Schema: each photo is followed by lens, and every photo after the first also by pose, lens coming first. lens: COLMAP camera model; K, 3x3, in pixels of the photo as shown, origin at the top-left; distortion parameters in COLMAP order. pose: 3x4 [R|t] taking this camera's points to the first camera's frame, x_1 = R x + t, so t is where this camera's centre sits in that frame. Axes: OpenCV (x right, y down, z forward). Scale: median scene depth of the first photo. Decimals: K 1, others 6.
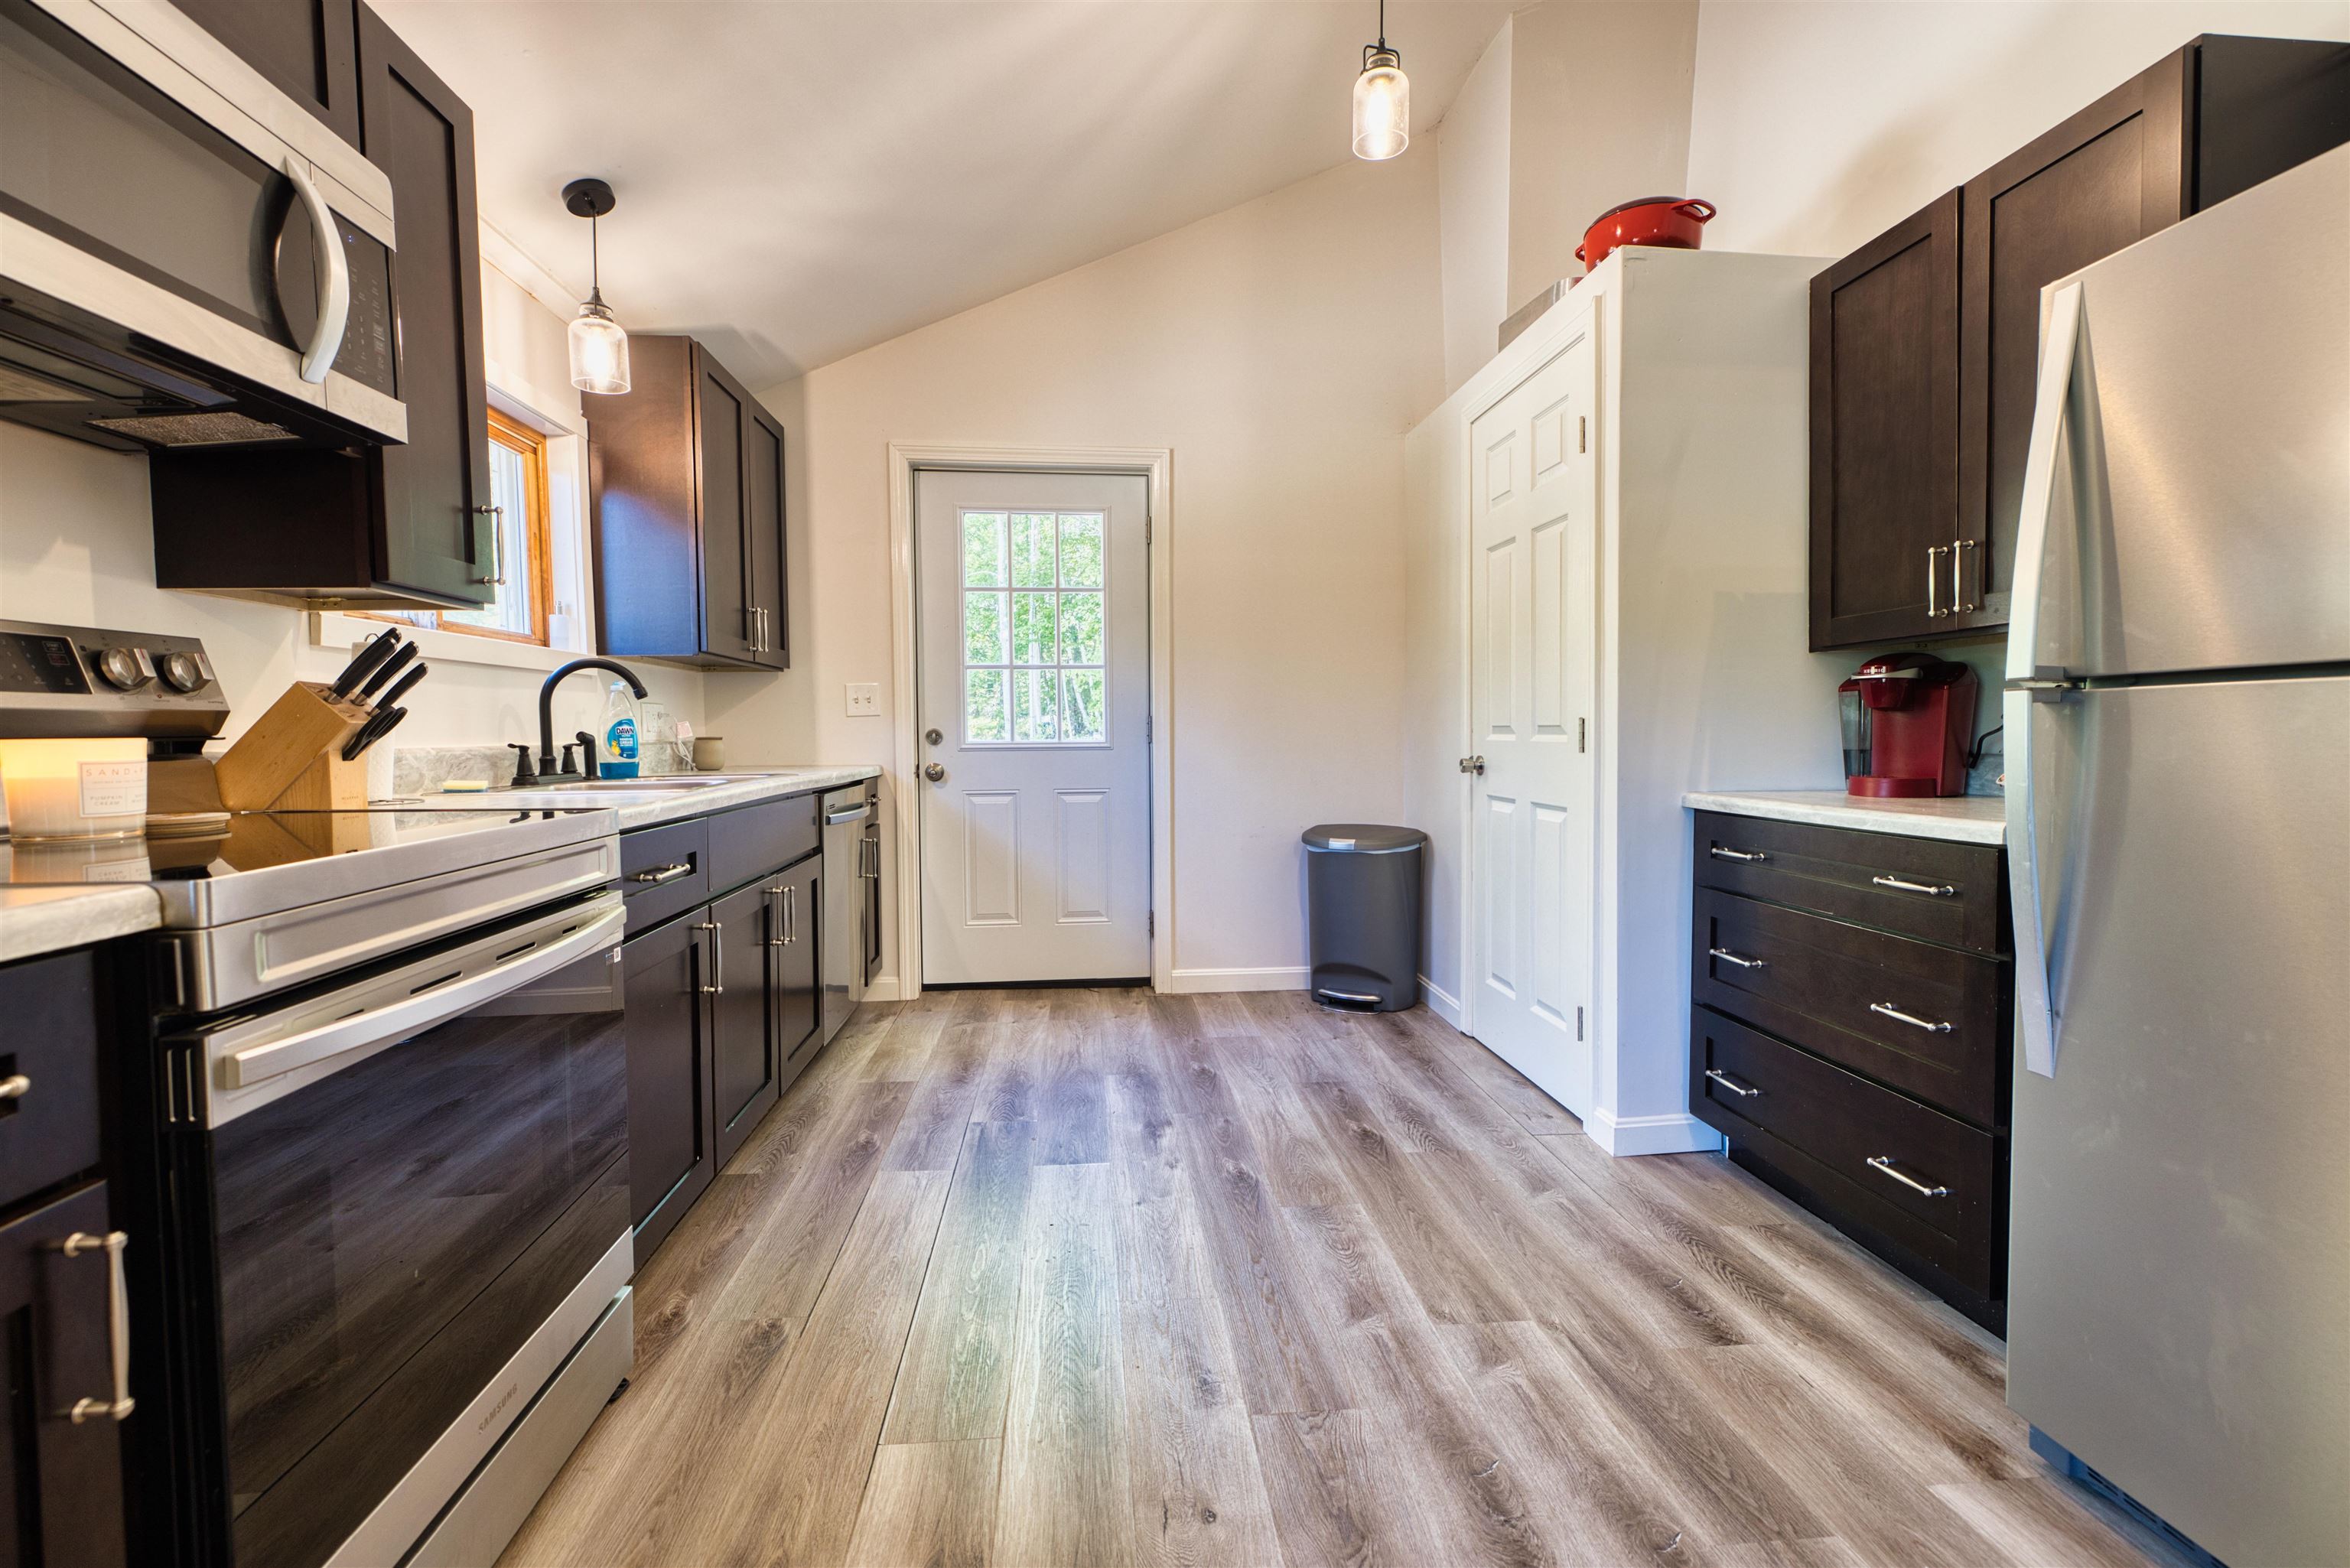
lens RADIAL K [[1024.0, 0, 1184.2], [0, 1024.0, 768.8], [0, 0, 1]] dist [0.001261, 0.001402]
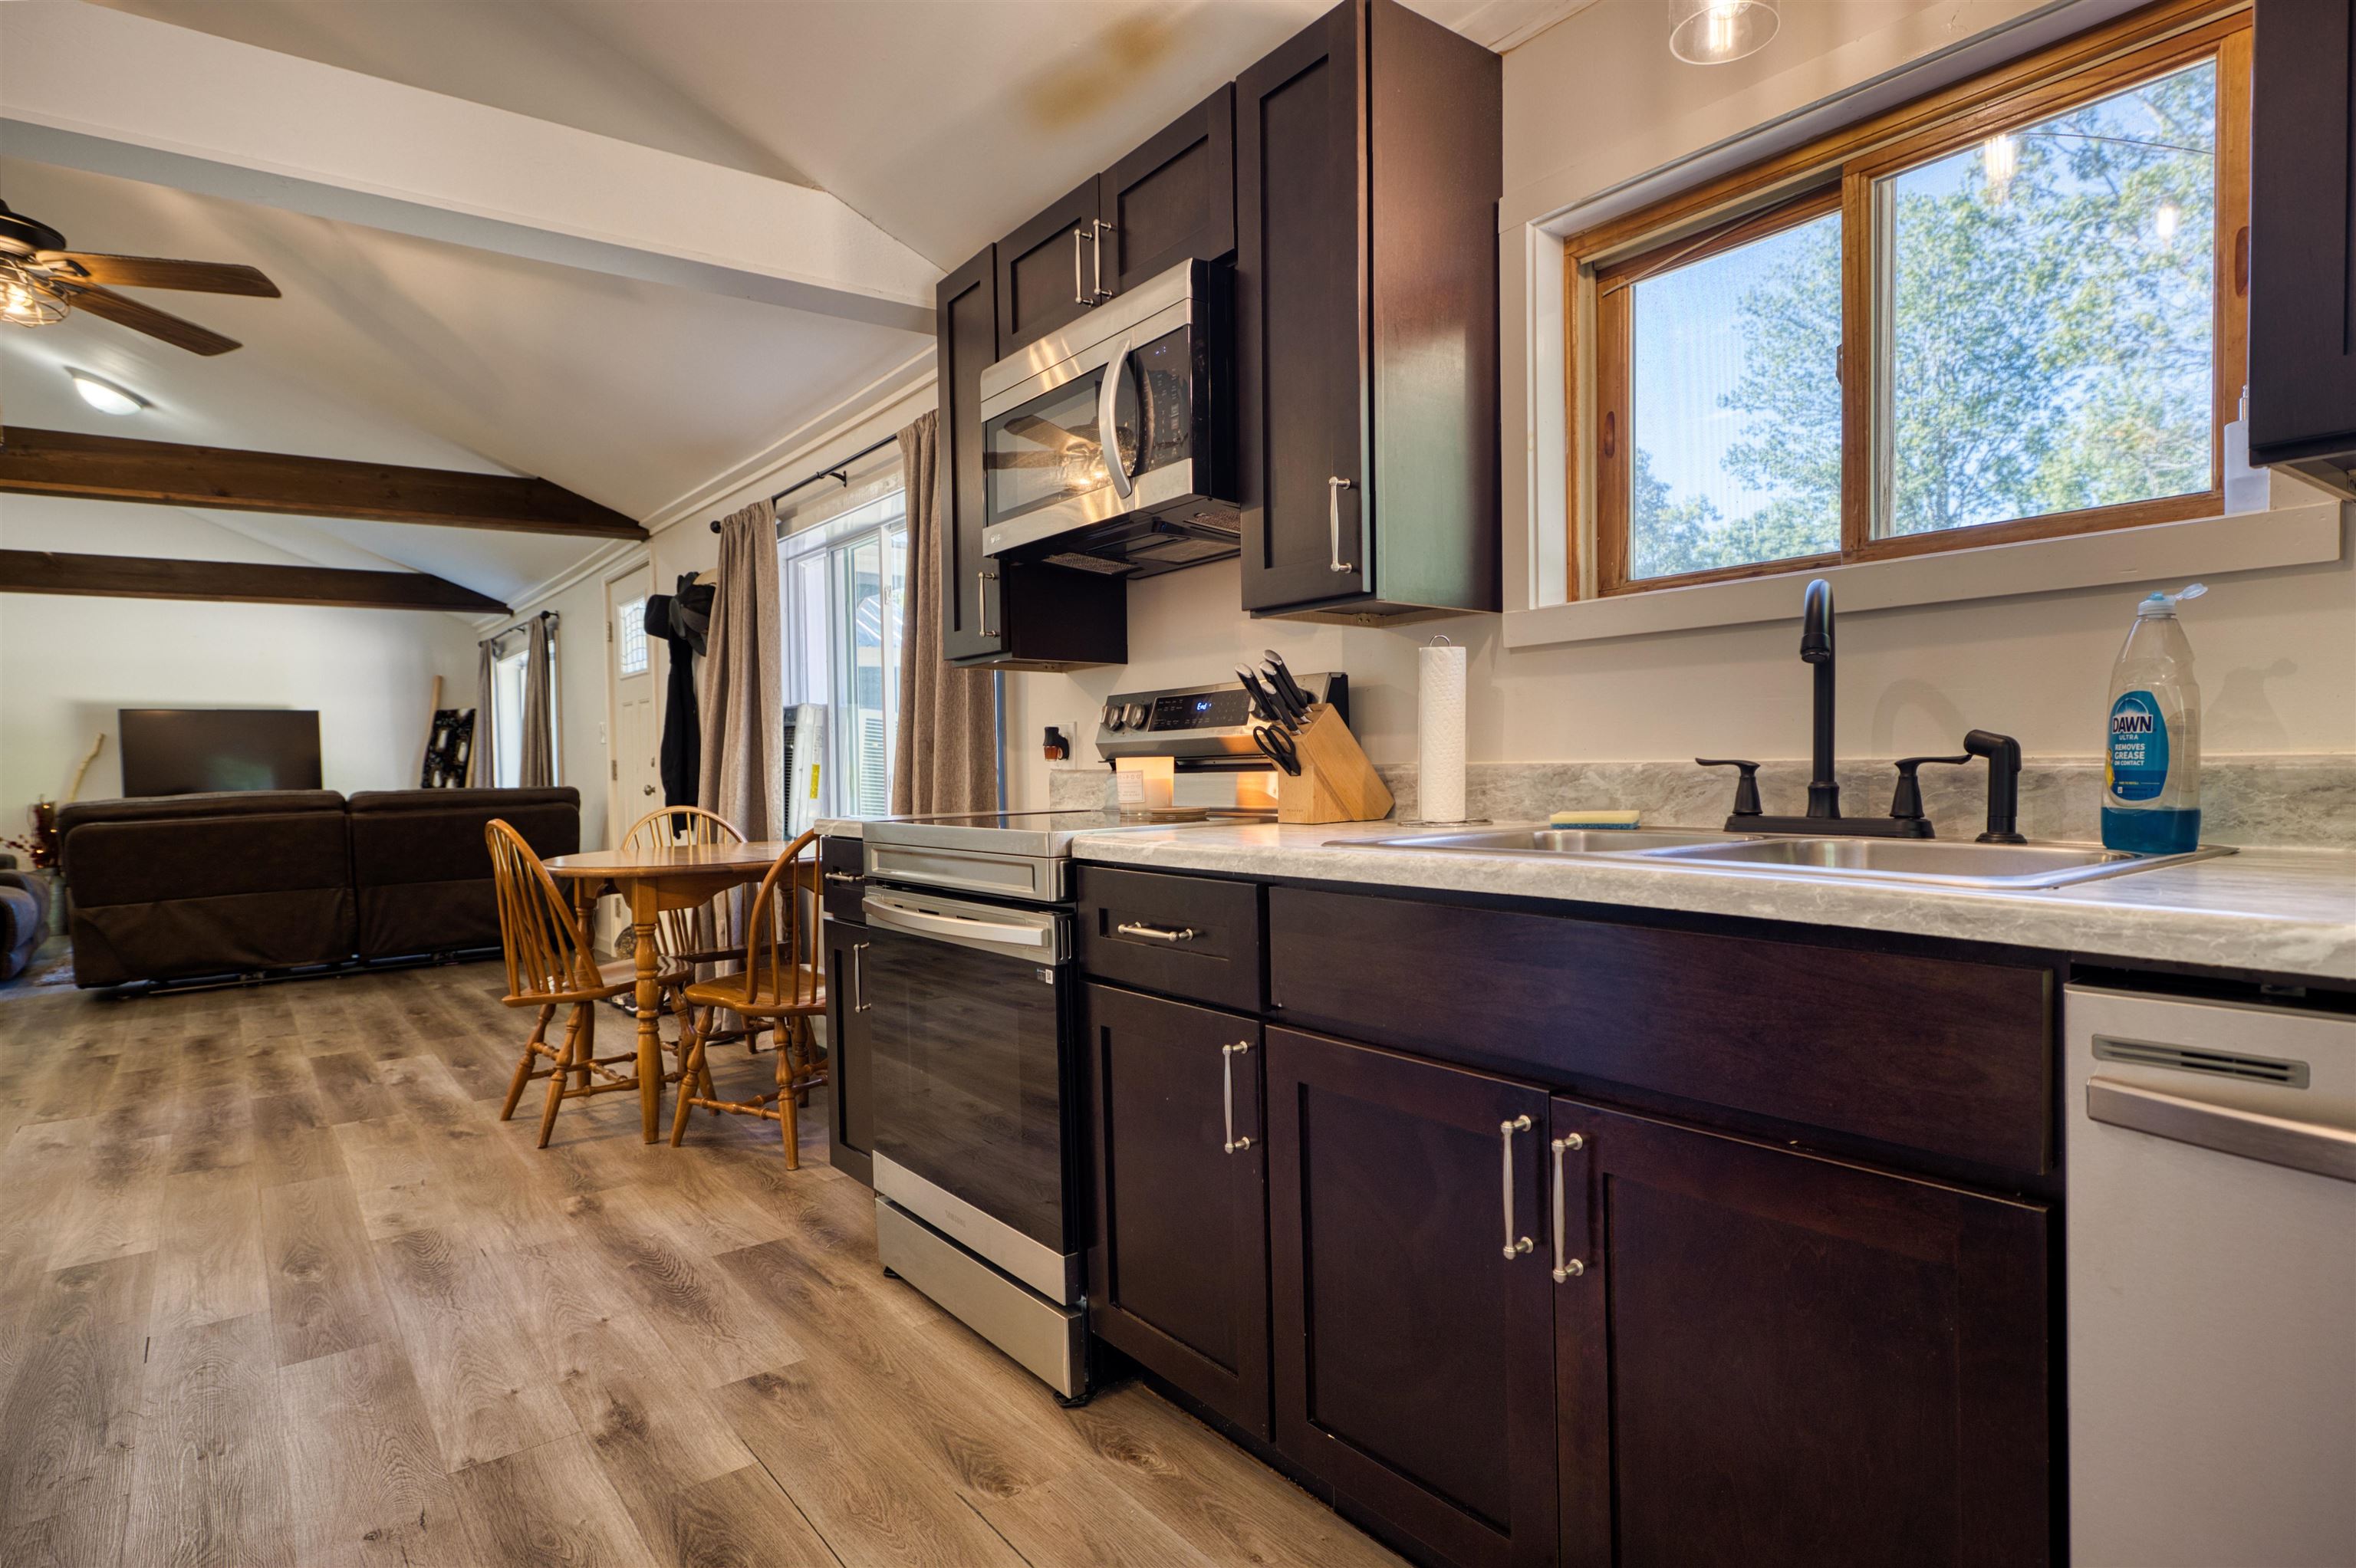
lens RADIAL K [[1263.8, 0, 1184.1], [0, 1263.8, 793.9], [0, 0, 1]] dist [0.025376, 0.000570]
pose [[-0.848279, 0.042114, -0.527872, -0.011562], [0.008041, 0.997742, 0.066679, -0.068158], [0.529488, 0.052318, -0.846703, 1.791017]]
